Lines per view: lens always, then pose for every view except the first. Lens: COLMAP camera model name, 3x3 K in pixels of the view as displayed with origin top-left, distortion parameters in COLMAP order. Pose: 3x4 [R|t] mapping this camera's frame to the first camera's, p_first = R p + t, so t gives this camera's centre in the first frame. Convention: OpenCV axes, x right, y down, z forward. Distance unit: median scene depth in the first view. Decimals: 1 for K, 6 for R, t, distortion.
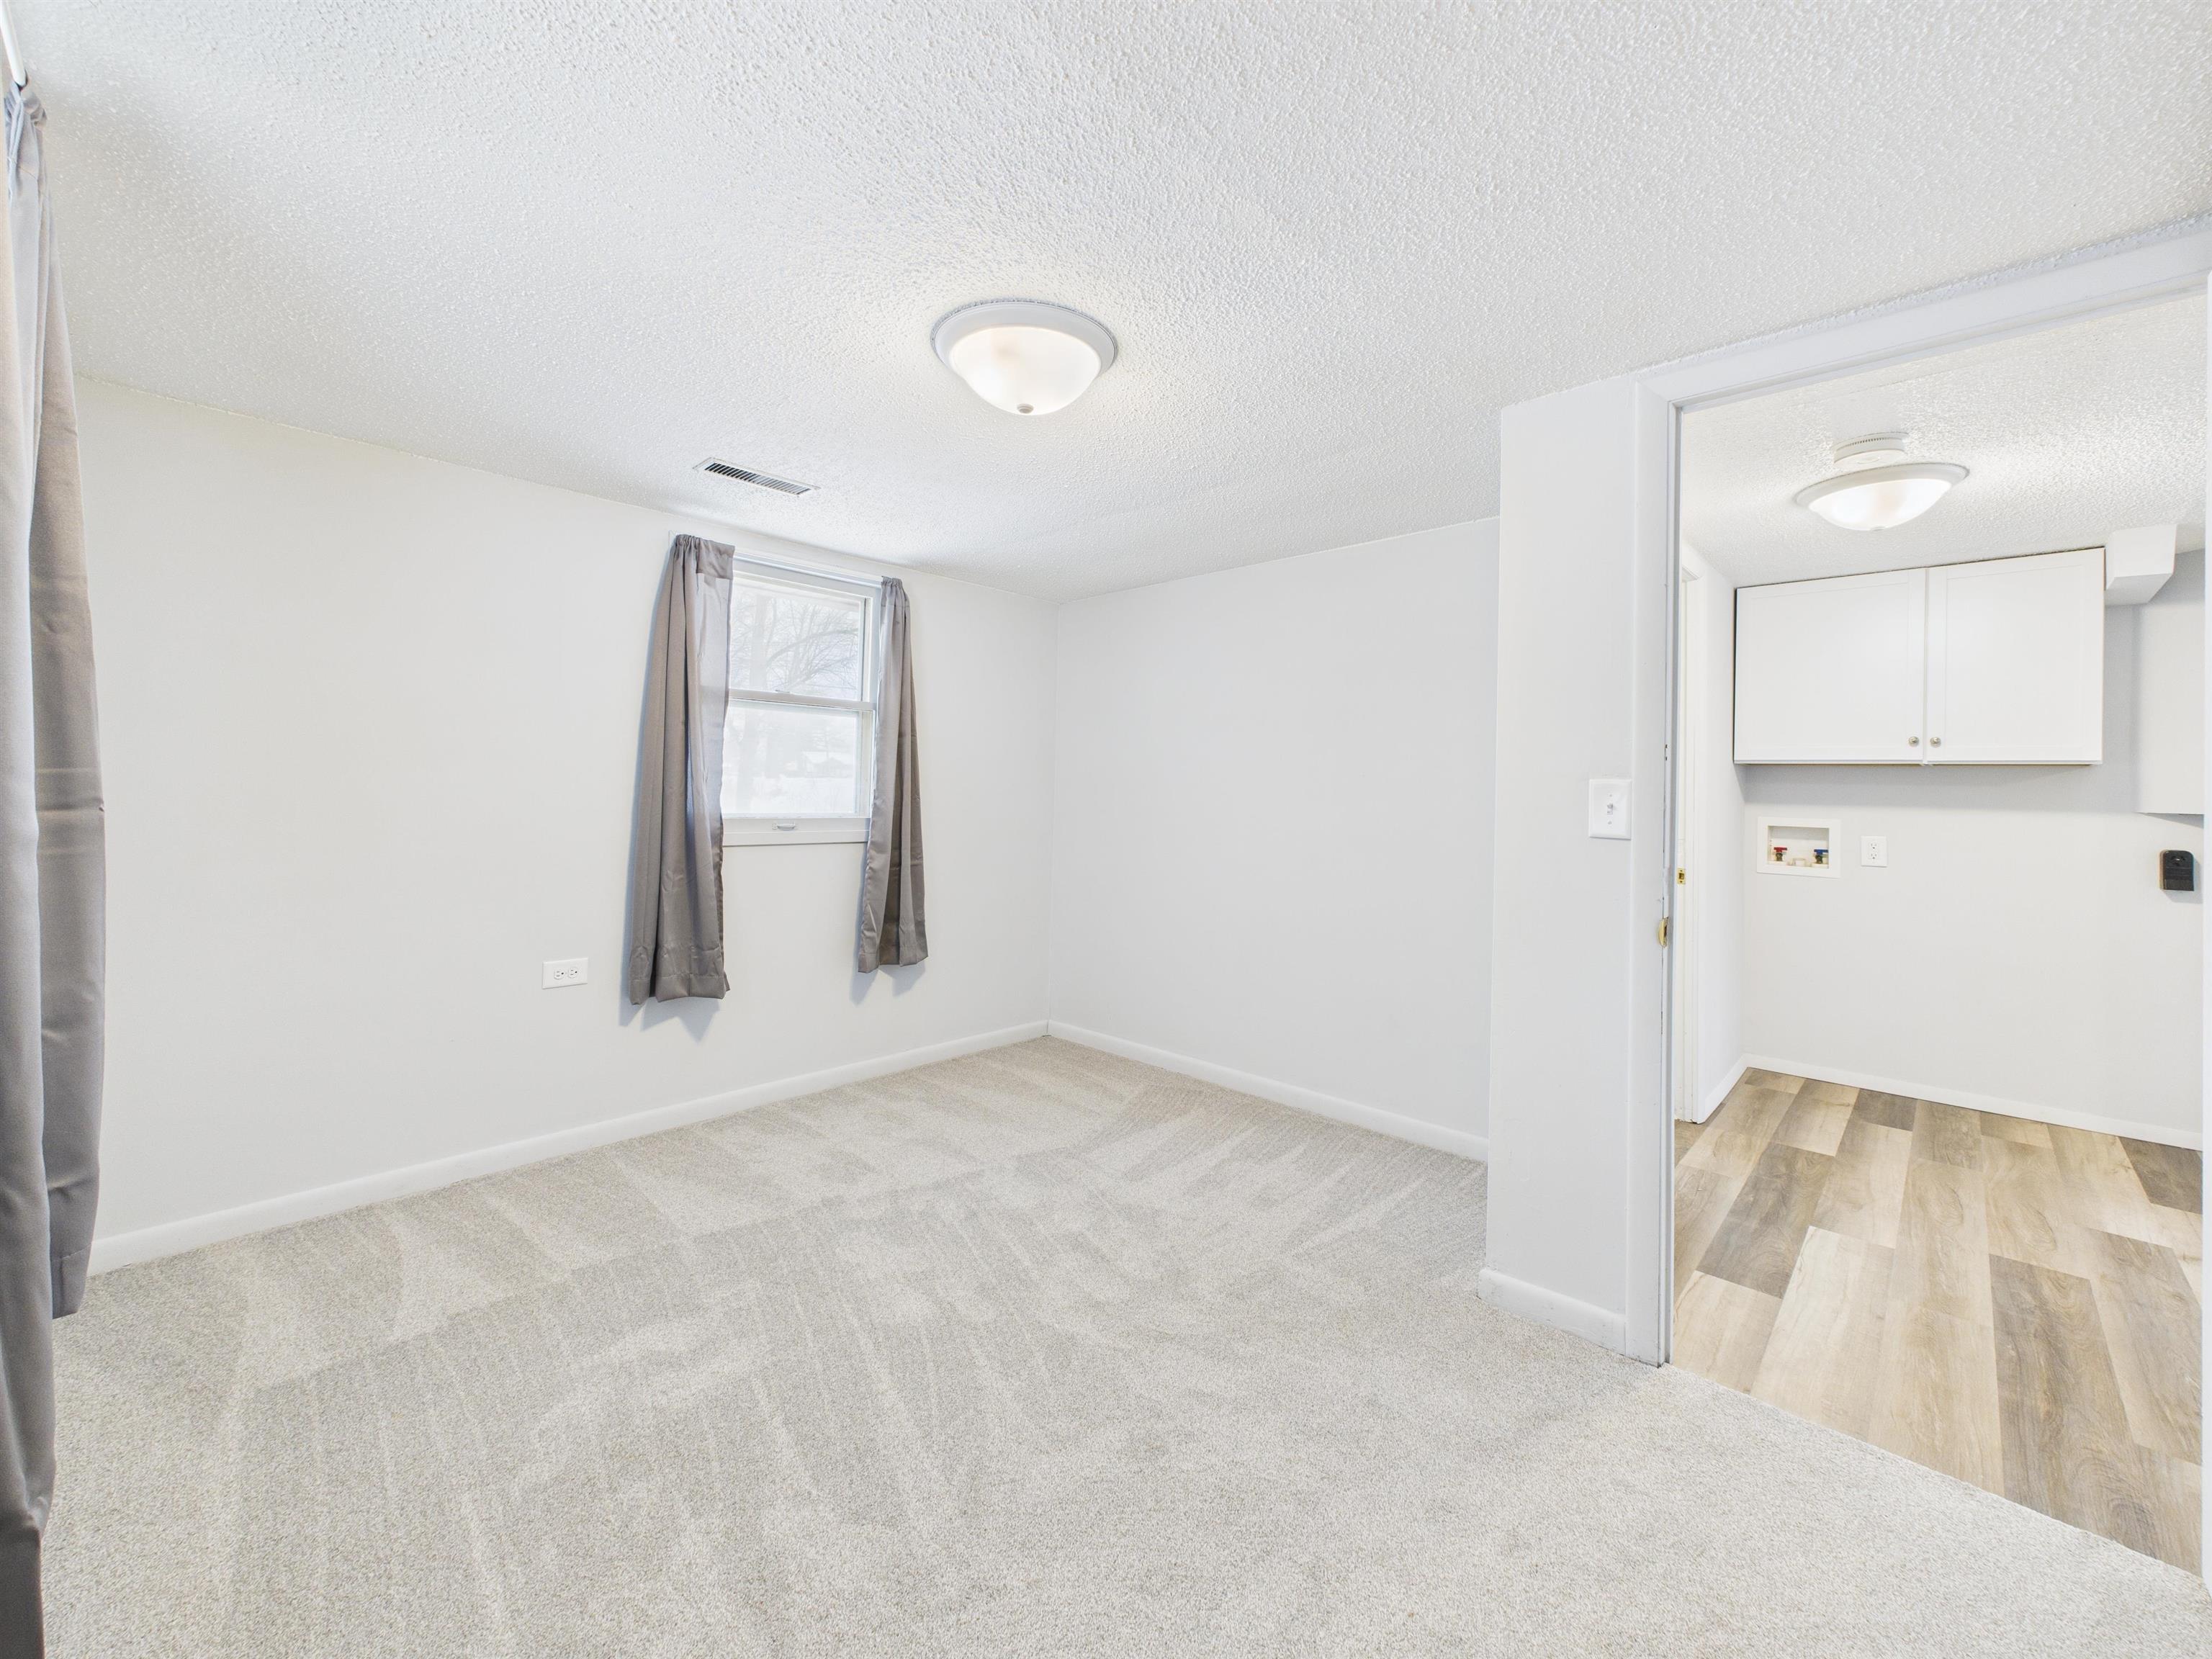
lens RADIAL K [[886.4, 0, 1127.7], [0, 886.4, 769.0], [0, 0, 1]] dist [0.001935, 0.001159]
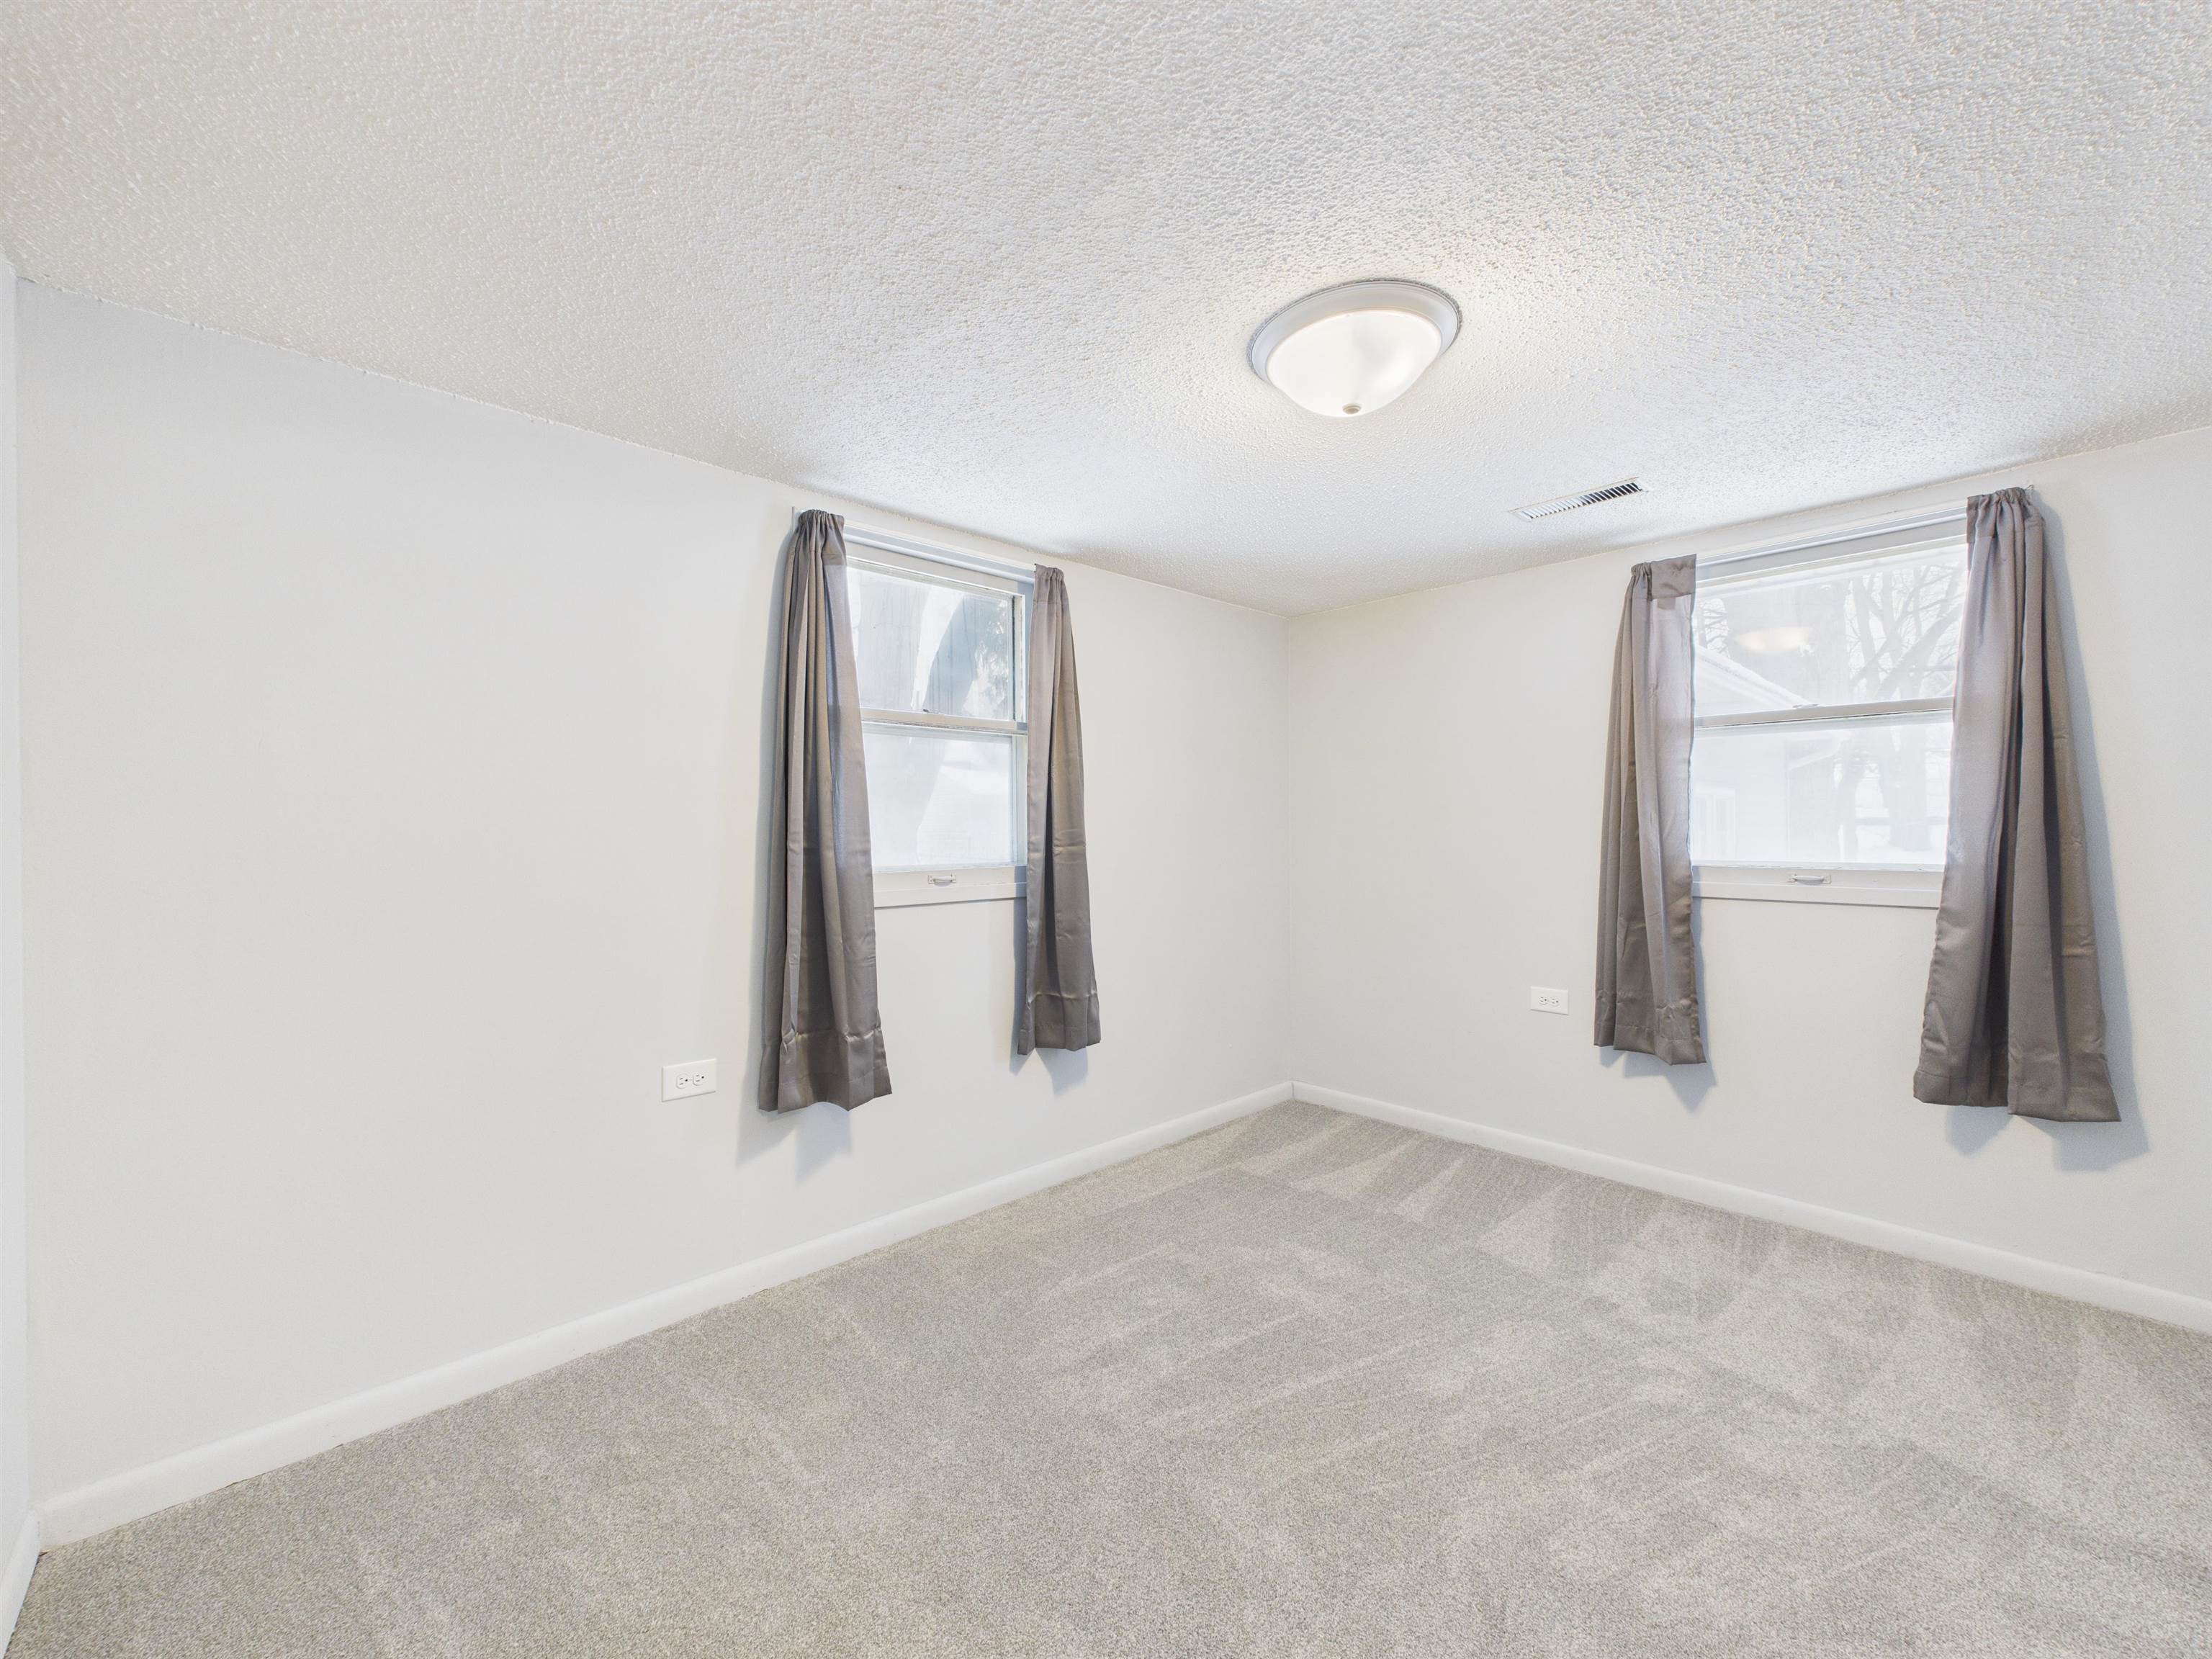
lens RADIAL K [[886.4, 0, 1082.7], [0, 886.4, 835.3], [0, 0, 1]] dist [0.001935, 0.001159]
pose [[-0.073970, -0.011638, -0.997193, 0.532776], [0.030022, 0.999453, -0.013891, 0.021573], [0.996808, -0.030965, -0.073580, 0.521399]]
